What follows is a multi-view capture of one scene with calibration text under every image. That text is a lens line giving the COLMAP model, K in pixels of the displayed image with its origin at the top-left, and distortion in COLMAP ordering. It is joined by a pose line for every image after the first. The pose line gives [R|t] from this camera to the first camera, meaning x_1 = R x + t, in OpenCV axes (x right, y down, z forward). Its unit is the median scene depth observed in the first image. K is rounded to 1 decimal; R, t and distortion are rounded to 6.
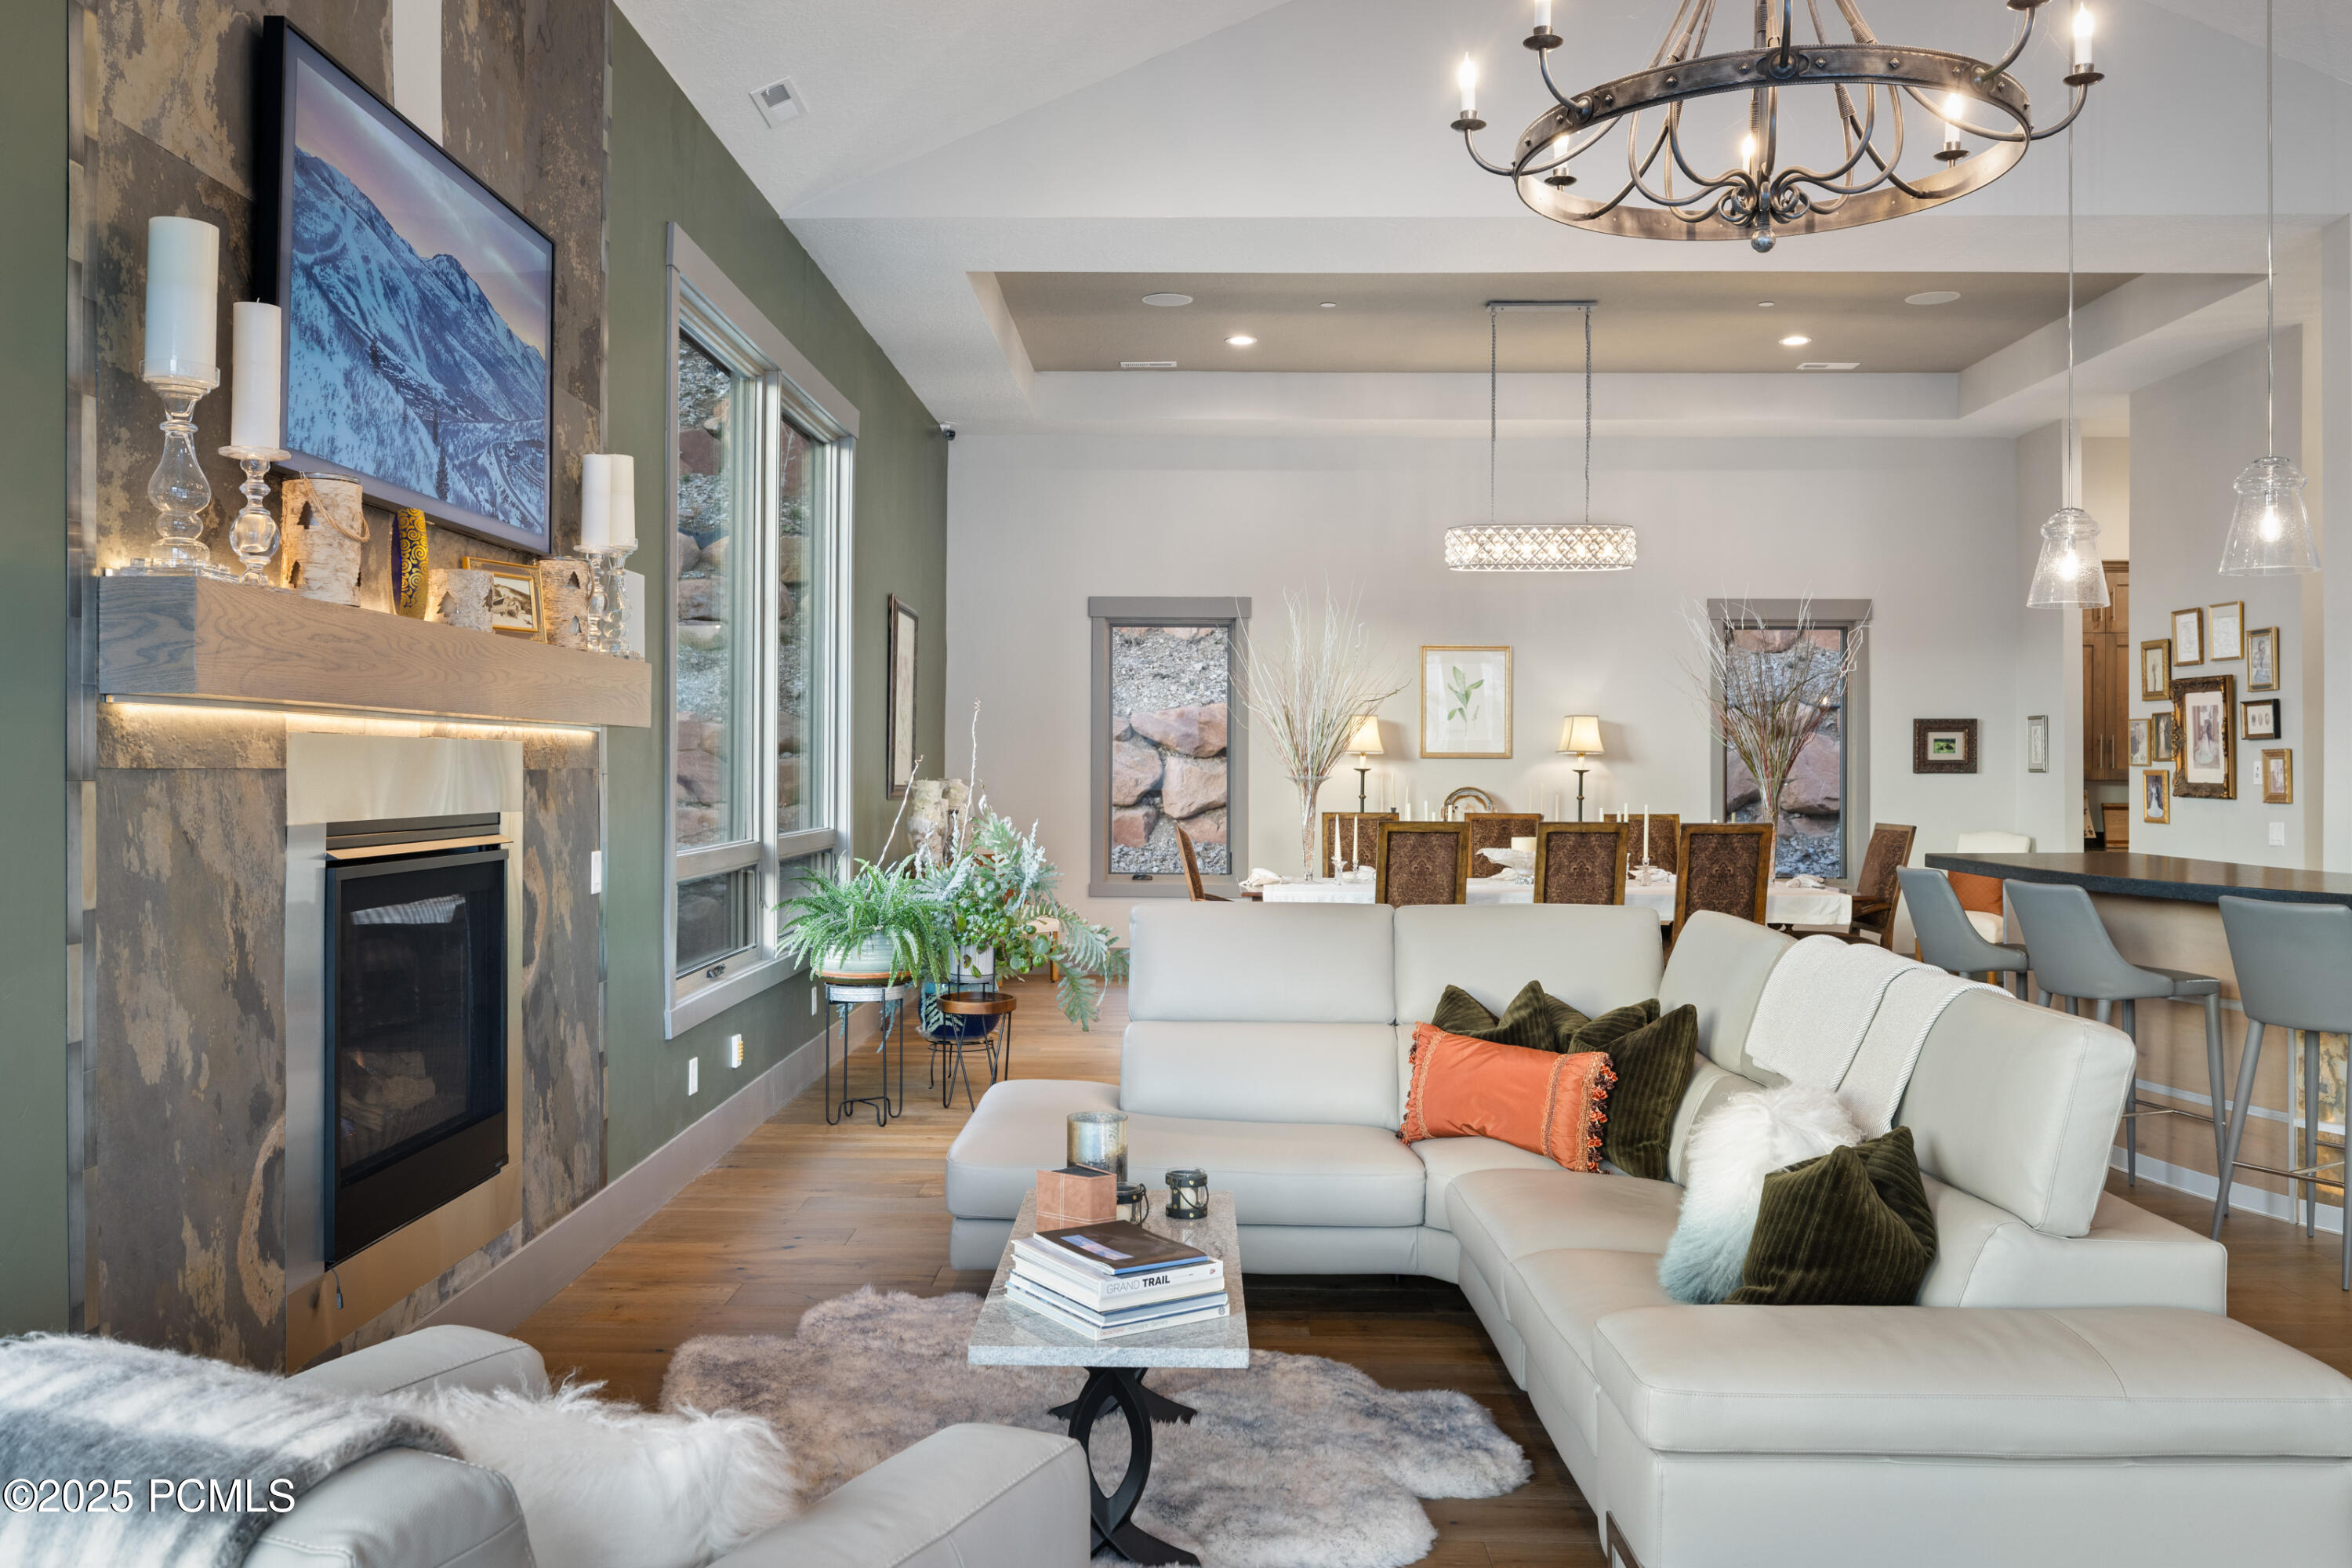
lens RADIAL K [[1649.2, 0, 1175.2], [0, 1649.2, 702.1], [0, 0, 1]] dist [-0.006309, 0.000145]
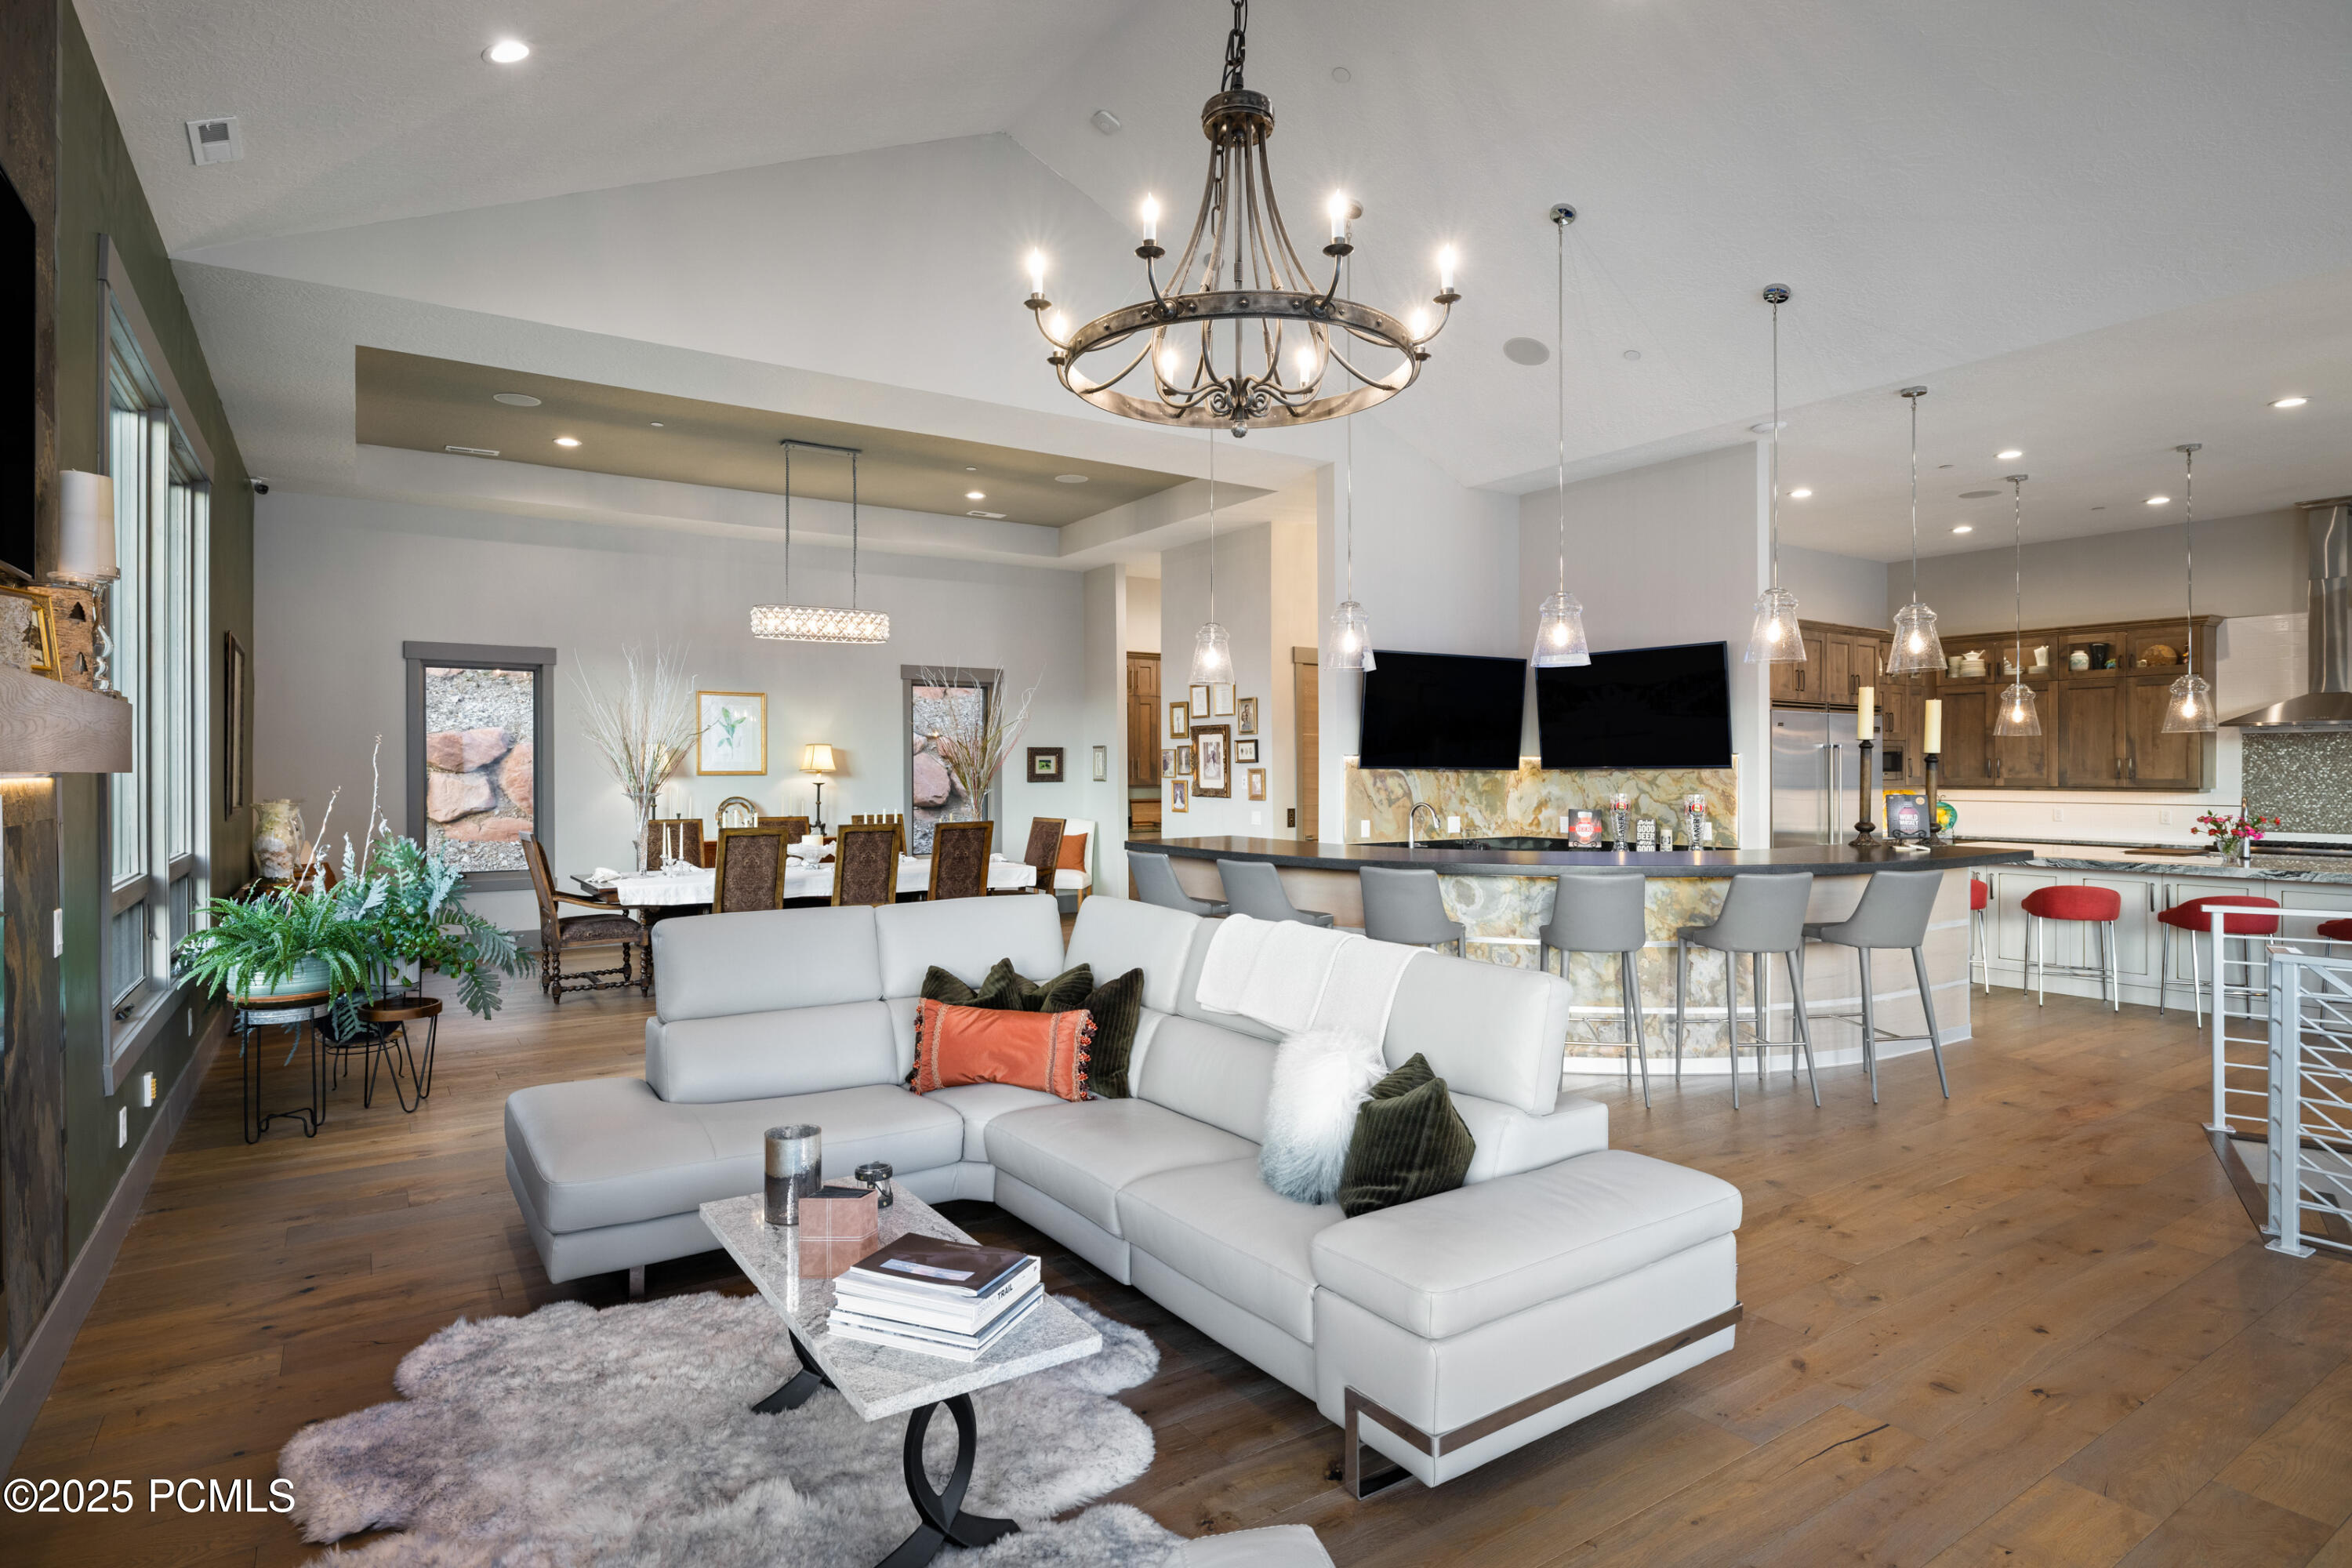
lens RADIAL K [[1149.3, 0, 1176.2], [0, 1149.3, 750.1], [0, 0, 1]] dist [-0.002942, 0.000120]
pose [[0.851946, 0.004736, 0.523608, -0.090931], [-0.011803, 0.999879, 0.010161, -0.006350], [-0.523496, -0.014837, 0.851899, 0.081236]]
